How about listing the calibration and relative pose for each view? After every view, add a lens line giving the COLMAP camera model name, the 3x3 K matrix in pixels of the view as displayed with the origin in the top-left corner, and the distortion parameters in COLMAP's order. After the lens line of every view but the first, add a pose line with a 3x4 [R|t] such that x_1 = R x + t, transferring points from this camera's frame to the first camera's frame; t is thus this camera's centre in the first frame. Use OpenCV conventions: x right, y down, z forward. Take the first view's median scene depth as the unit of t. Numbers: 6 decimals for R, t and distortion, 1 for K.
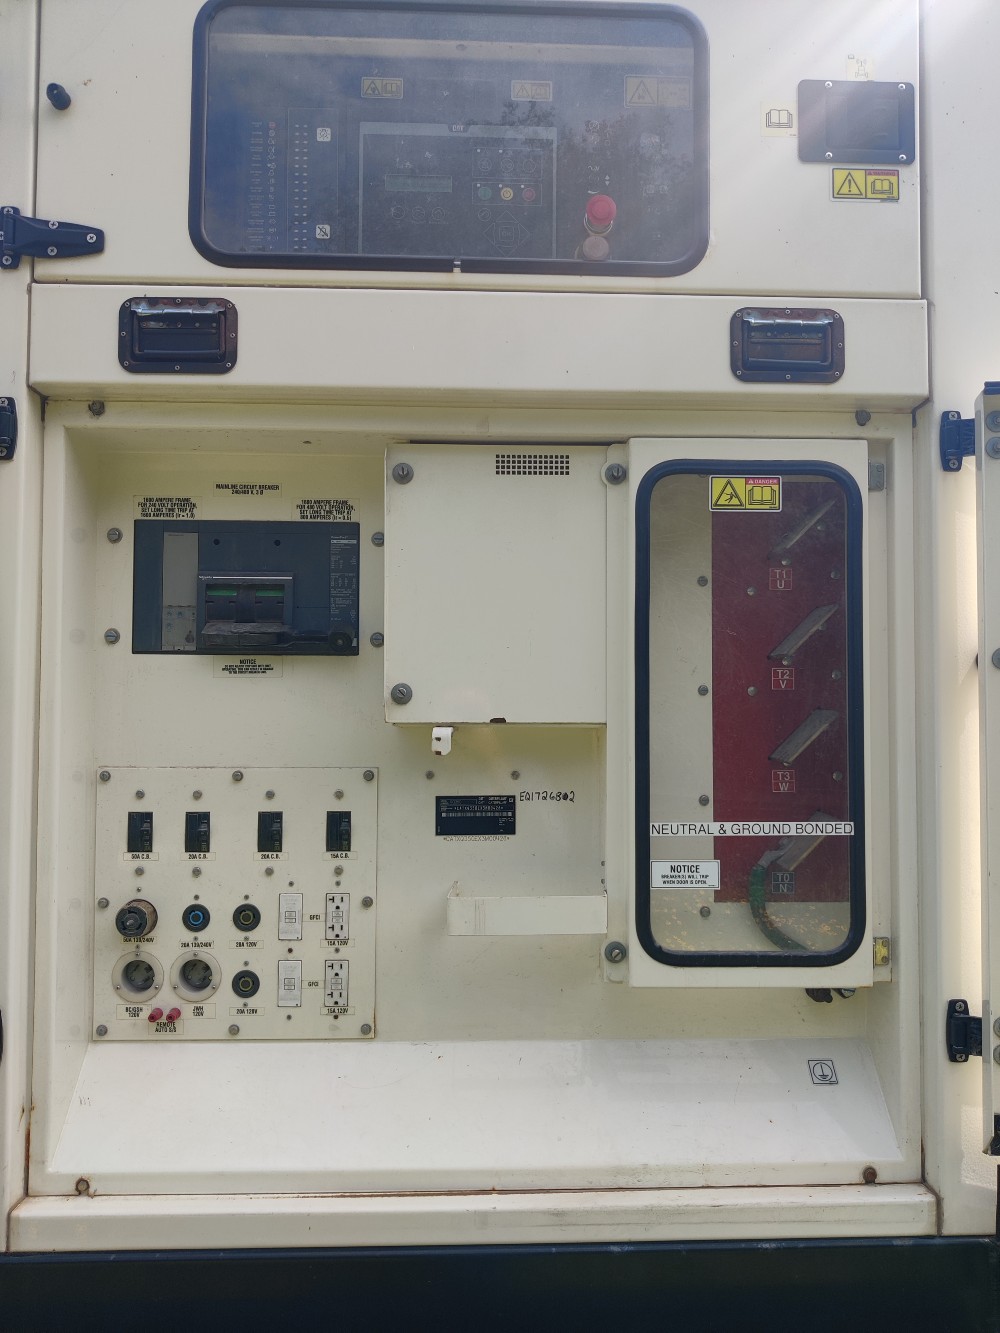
lens RADIAL K [[1003.6, 0, 500.0], [0, 1003.6, 666.5], [0, 0, 1]] dist [0.069351, -0.200342]
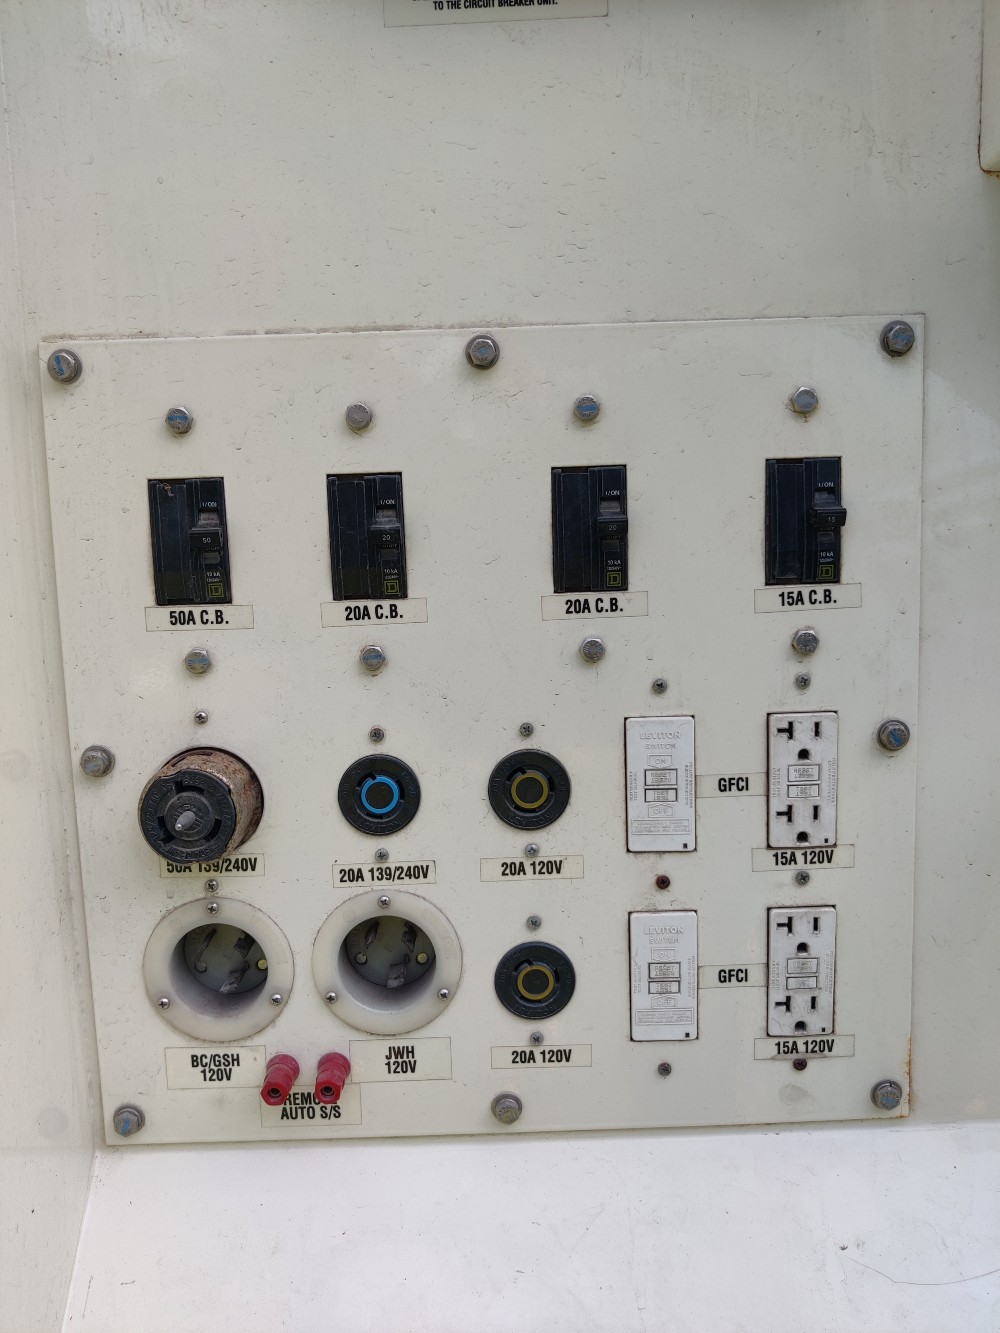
lens RADIAL K [[1003.6, 0, 500.0], [0, 1003.6, 666.5], [0, 0, 1]] dist [0.069351, -0.200342]
pose [[0.998845, -0.033576, -0.034359, -0.248173], [0.038401, 0.987776, 0.151077, 0.158232], [0.028867, -0.152222, 0.987925, 0.679791]]
